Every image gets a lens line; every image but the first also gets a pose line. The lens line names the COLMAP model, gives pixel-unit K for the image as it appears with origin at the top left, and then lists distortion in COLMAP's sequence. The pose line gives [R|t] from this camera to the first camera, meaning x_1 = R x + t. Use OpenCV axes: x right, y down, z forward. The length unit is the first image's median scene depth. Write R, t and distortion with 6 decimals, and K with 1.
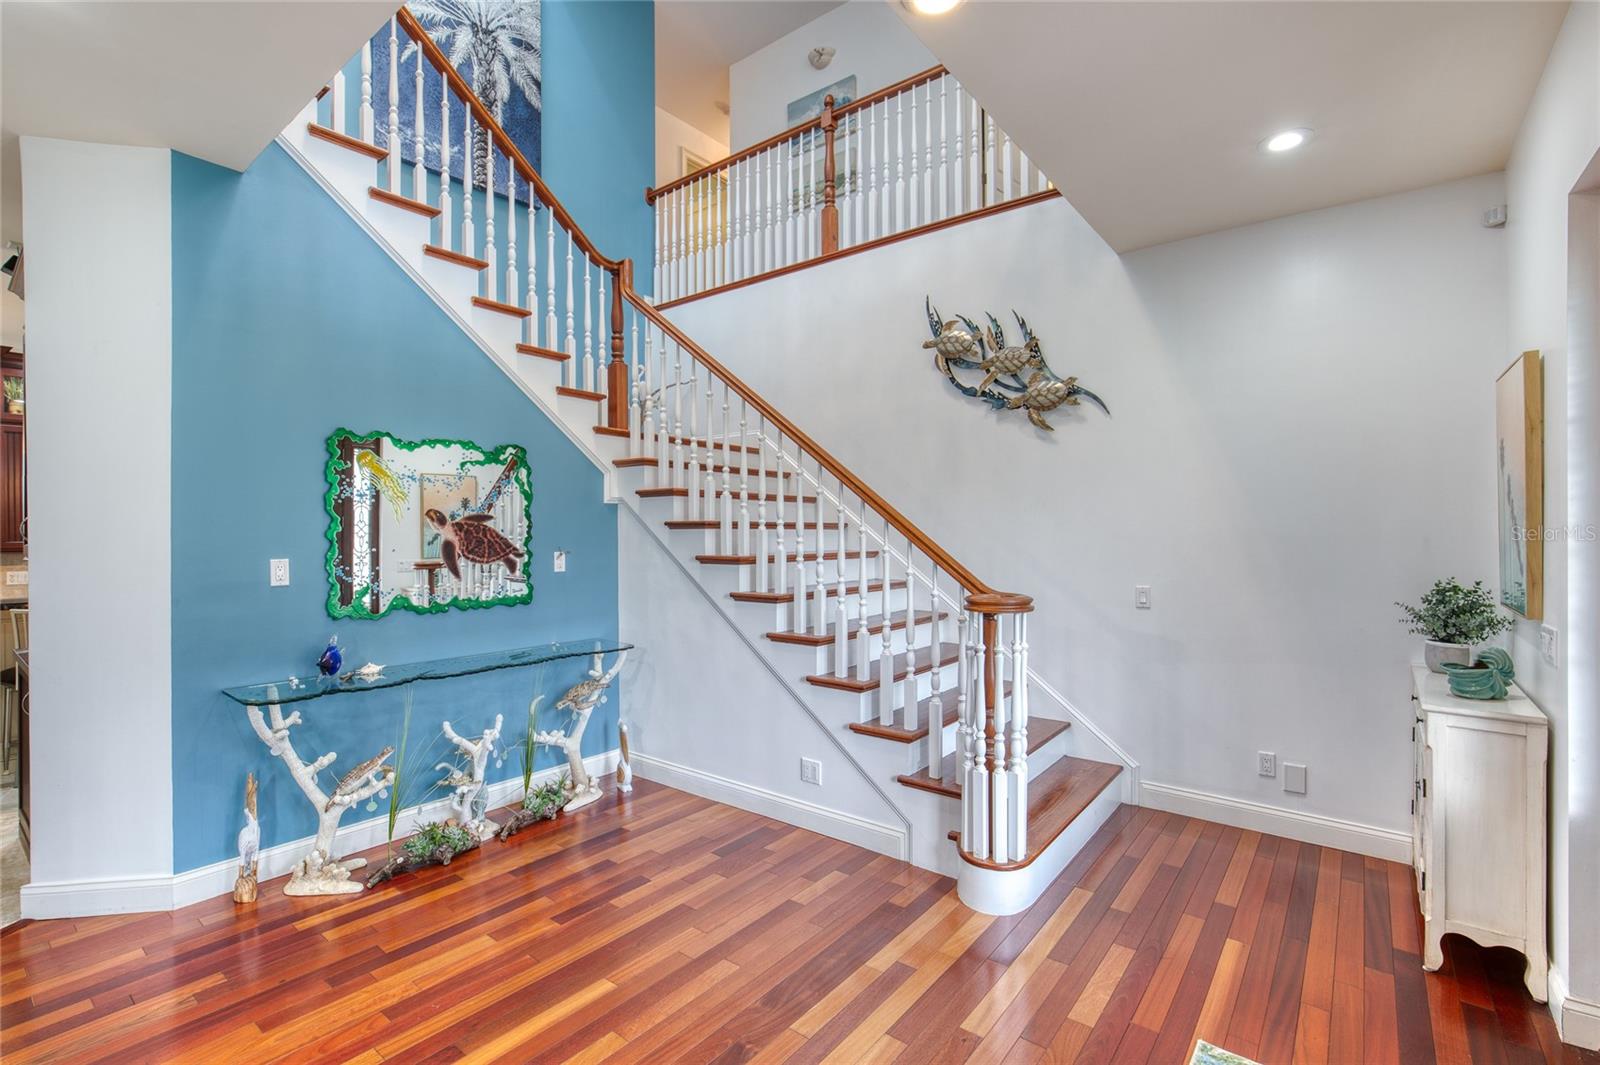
lens RADIAL K [[726.0, 0, 789.9], [0, 726.0, 540.4], [0, 0, 1]] dist [-0.019965, 0.007961]
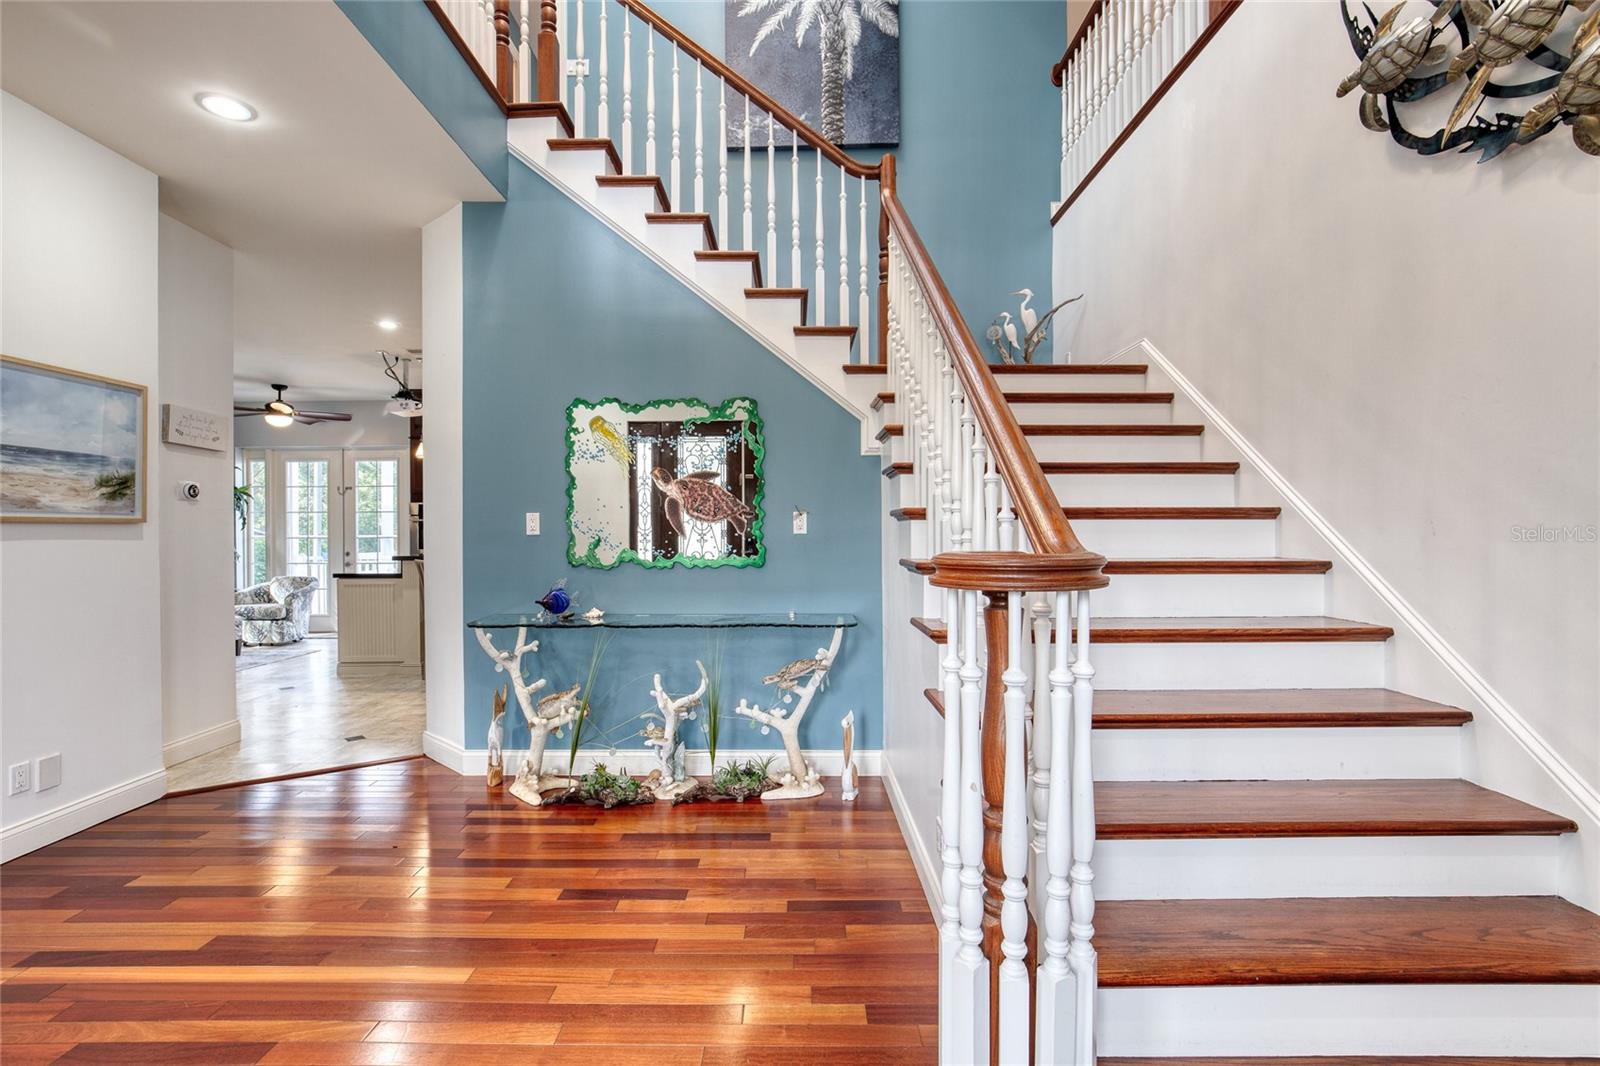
lens RADIAL K [[726.0, 0, 789.9], [0, 726.0, 540.9], [0, 0, 1]] dist [-0.019965, 0.007961]
pose [[0.619093, 0.009480, -0.785261, 0.407619], [-0.006065, 0.999955, 0.007290, 0.049017], [0.785294, 0.000249, 0.619122, 0.468040]]
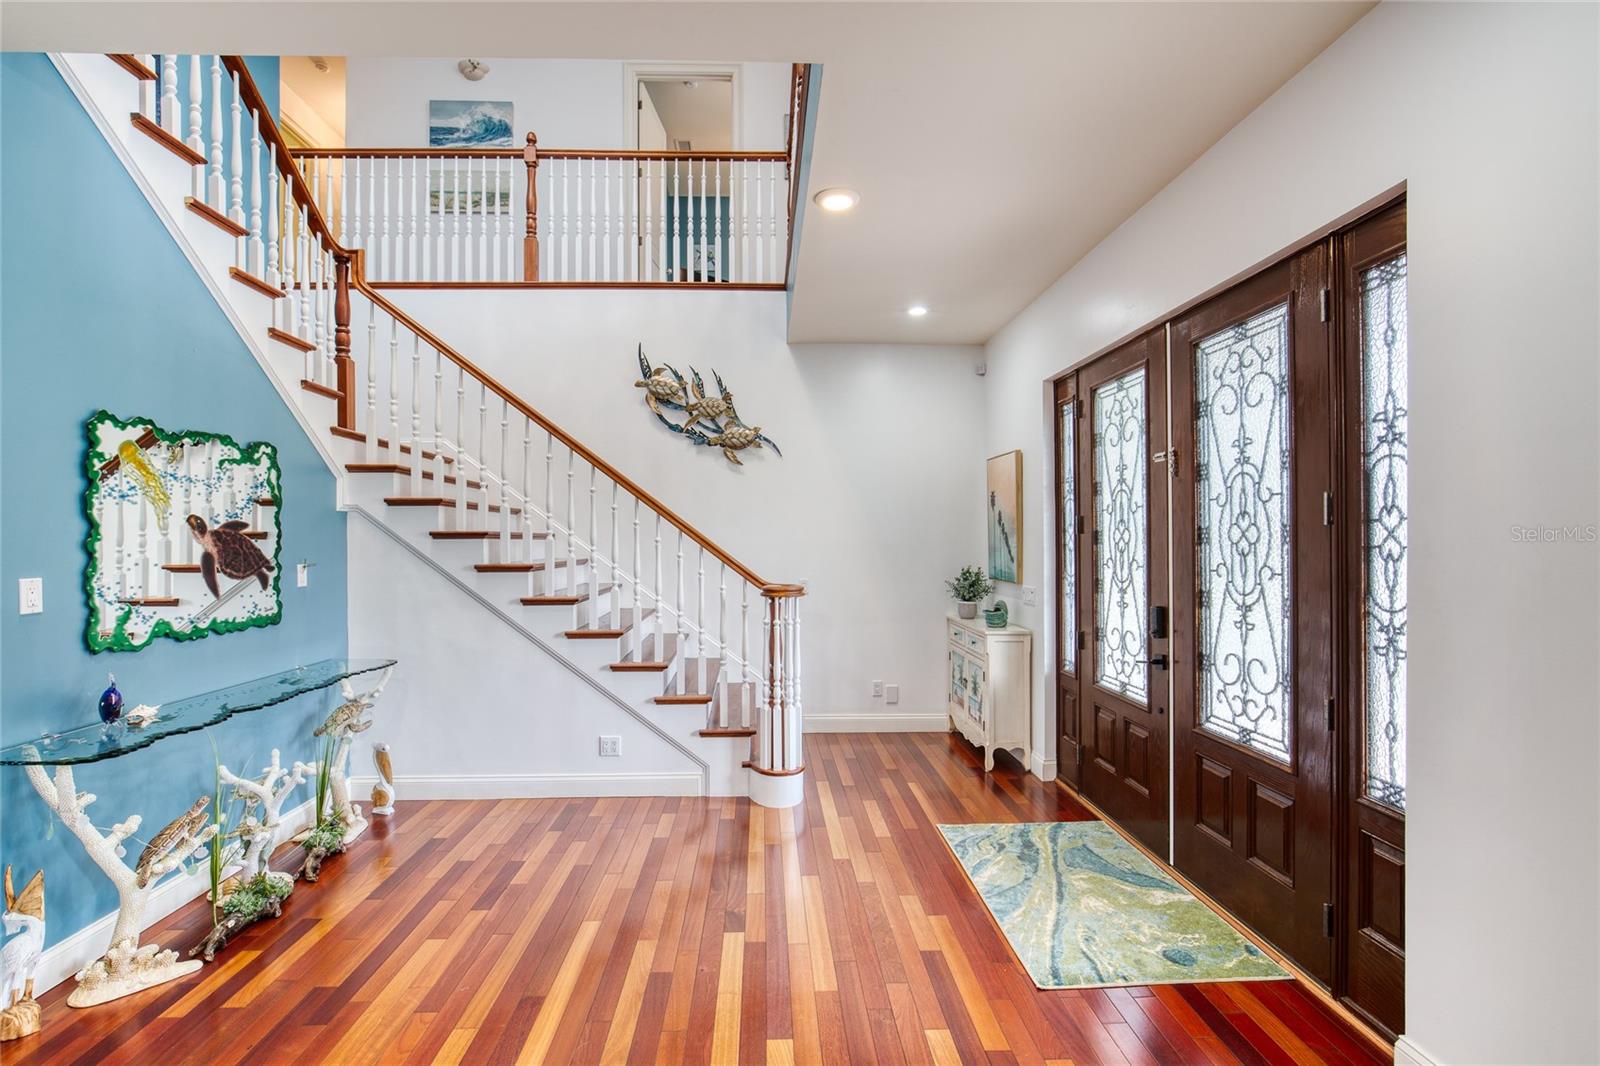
lens RADIAL K [[726.0, 0, 789.9], [0, 726.0, 540.9], [0, 0, 1]] dist [-0.019965, 0.007961]
pose [[0.756380, -0.001669, 0.654131, -0.477252], [0.010077, 0.999908, -0.009102, 0.001214], [-0.654055, 0.013476, 0.756327, -0.072210]]
